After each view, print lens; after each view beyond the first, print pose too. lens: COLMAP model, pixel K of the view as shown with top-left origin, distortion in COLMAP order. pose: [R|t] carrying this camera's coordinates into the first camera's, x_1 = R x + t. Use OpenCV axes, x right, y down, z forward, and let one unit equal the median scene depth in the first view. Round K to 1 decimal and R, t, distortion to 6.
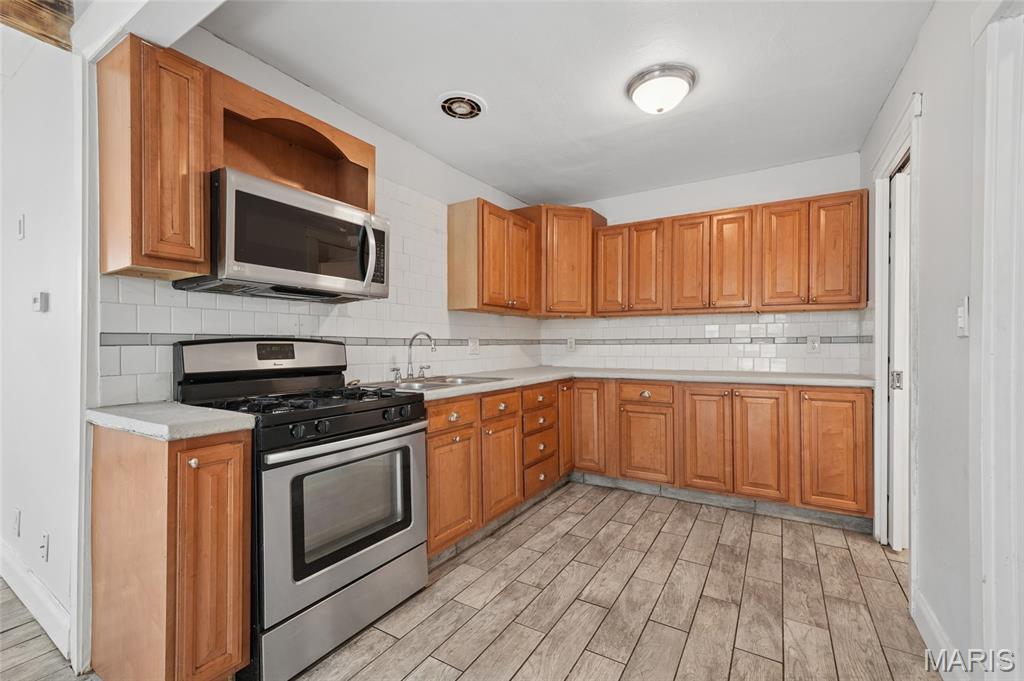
lens RADIAL K [[428.6, 0, 514.5], [0, 428.6, 345.2], [0, 0, 1]] dist [0.003490, 0.000455]
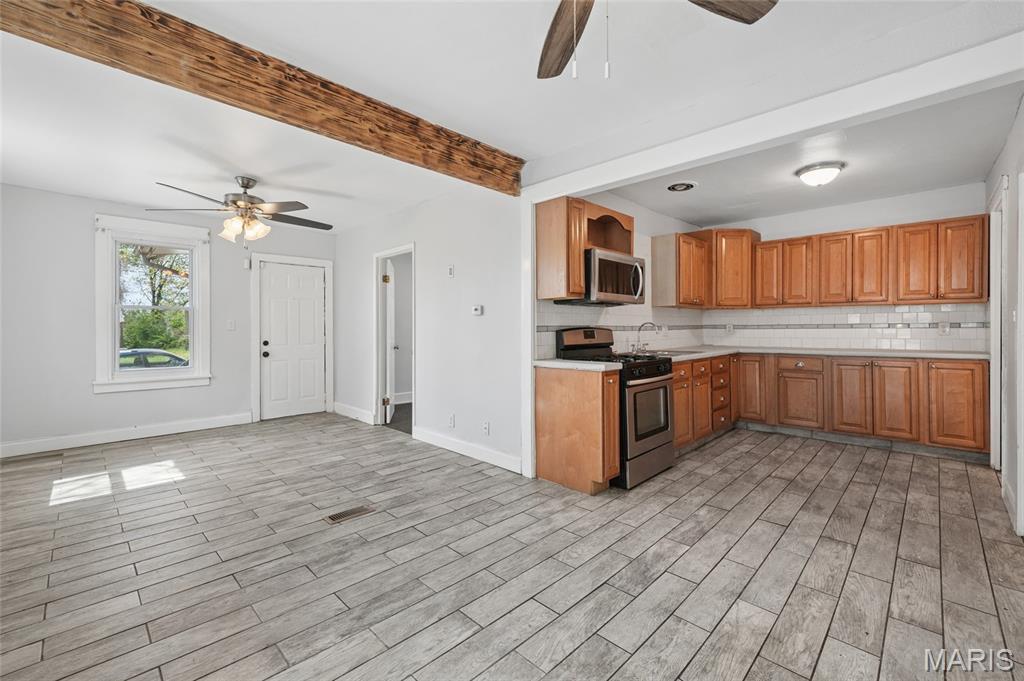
lens RADIAL K [[428.6, 0, 512.6], [0, 428.6, 327.9], [0, 0, 1]] dist [0.003490, 0.000455]
pose [[0.974699, -0.004241, -0.223479, -0.361950], [0.004424, 0.999990, 0.000320, -0.013131], [0.223476, -0.001301, 0.974709, -0.707201]]
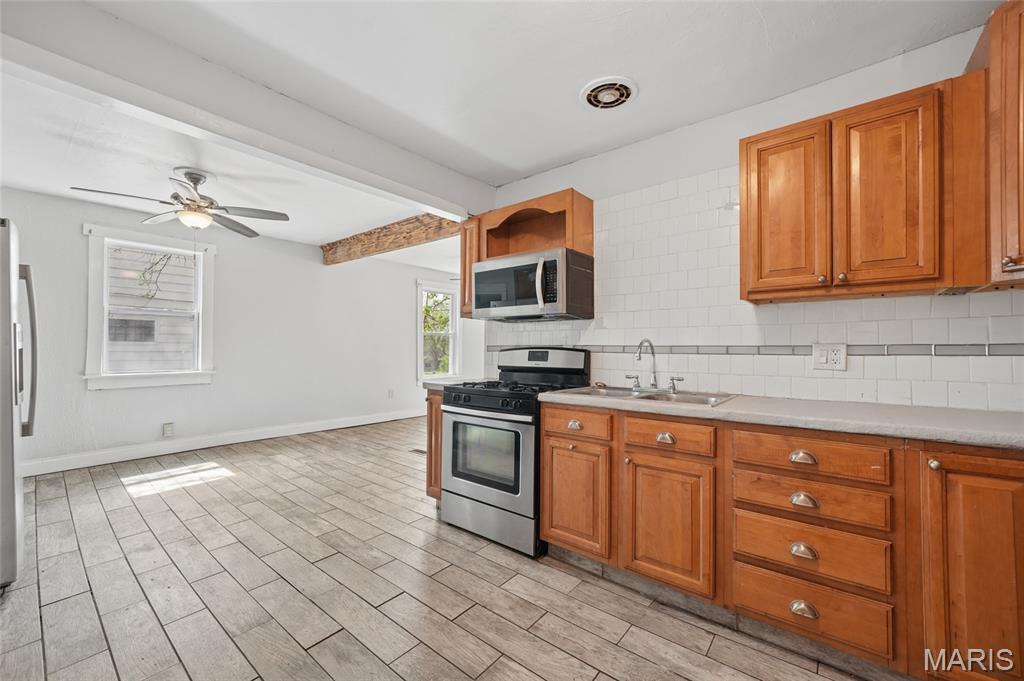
lens RADIAL K [[400.9, 0, 509.6], [0, 400.9, 347.3], [0, 0, 1]] dist [-0.012600, 0.001306]
pose [[-0.125723, -0.003589, -0.992059, 0.700301], [-0.004325, 0.999986, -0.003070, -0.009086], [0.992056, 0.003905, -0.125737, 0.841026]]
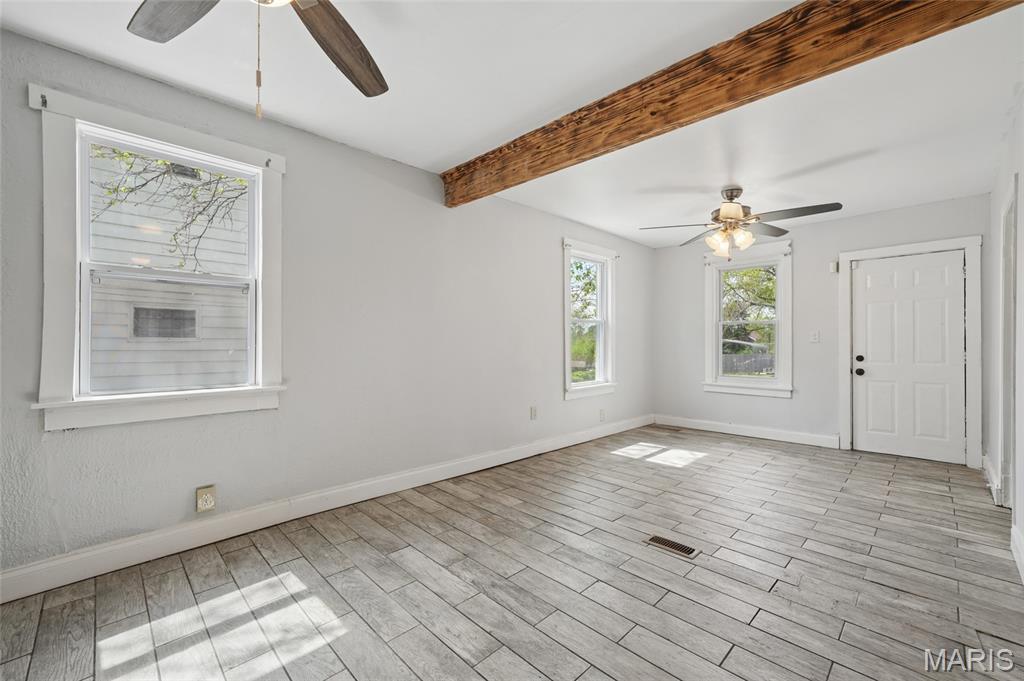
lens RADIAL K [[428.6, 0, 513.1], [0, 428.6, 345.1], [0, 0, 1]] dist [0.003490, 0.000455]
pose [[-0.228100, 0.001412, -0.973637, 0.012806], [0.003002, 0.999995, 0.000747, -0.001884], [0.973633, -0.002752, -0.228103, 0.112366]]
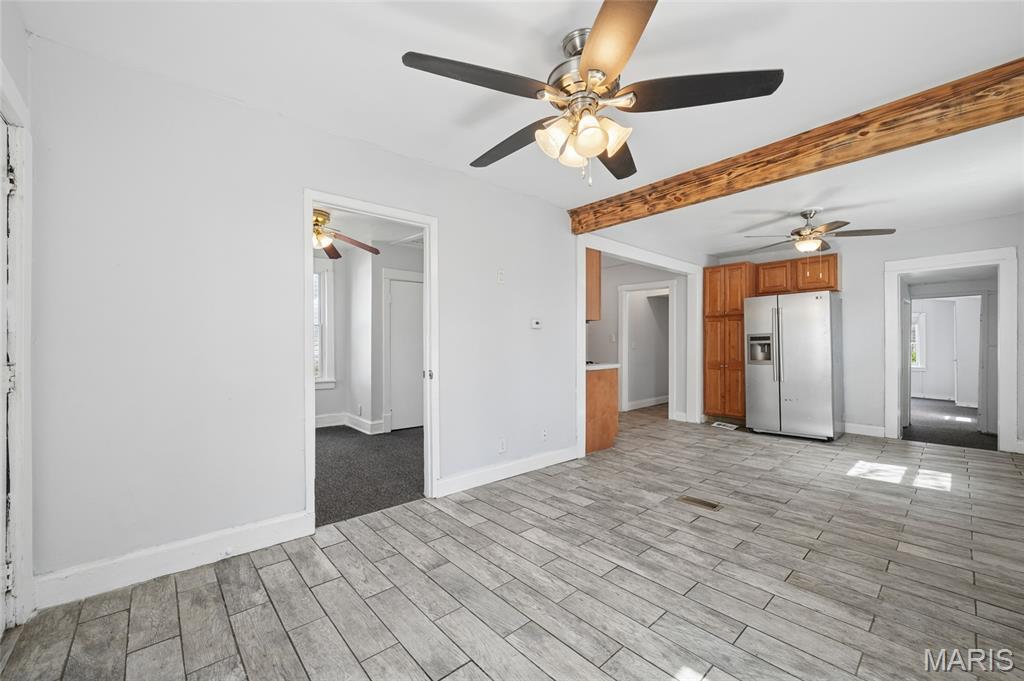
lens RADIAL K [[399.0, 0, 514.4], [0, 399.0, 343.8], [0, 0, 1]] dist [0.016172, 0.000484]
pose [[0.285681, -0.004246, 0.958315, -2.240942], [-0.007026, 0.999954, 0.006525, -0.012064], [-0.958299, -0.008598, 0.285638, 0.417446]]
